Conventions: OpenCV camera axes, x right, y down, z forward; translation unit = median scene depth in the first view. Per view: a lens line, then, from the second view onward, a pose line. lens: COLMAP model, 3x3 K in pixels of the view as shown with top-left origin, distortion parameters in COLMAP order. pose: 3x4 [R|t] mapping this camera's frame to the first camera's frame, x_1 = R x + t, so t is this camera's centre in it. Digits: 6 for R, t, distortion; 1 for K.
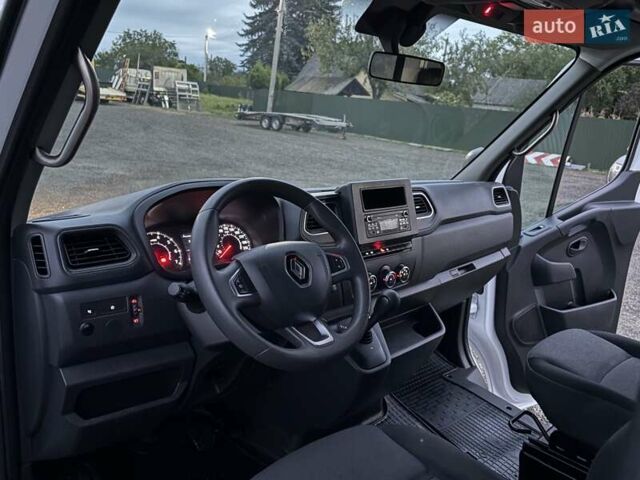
lens RADIAL K [[540.3, 0, 320.0], [0, 540.3, 240.0], [0, 0, 1]] dist [0.017945, -0.003915]
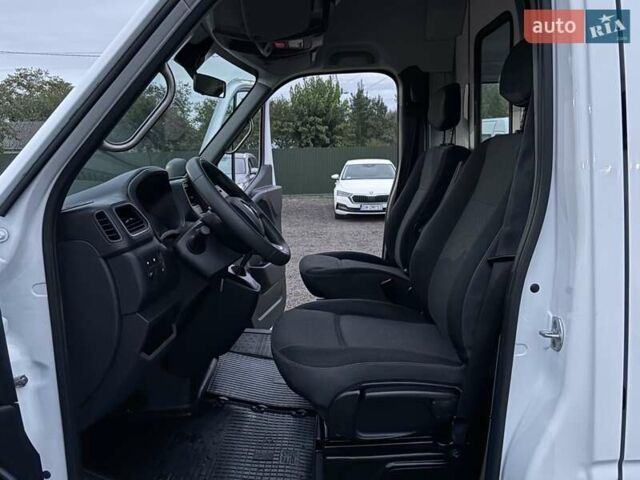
lens RADIAL K [[540.3, 0, 320.0], [0, 540.3, 240.0], [0, 0, 1]] dist [0.017945, -0.003915]
pose [[0.671486, -0.205871, 0.711845, -0.415984], [0.258958, 0.965258, 0.034884, 0.054818], [-0.694296, 0.160914, 0.701470, -0.079172]]
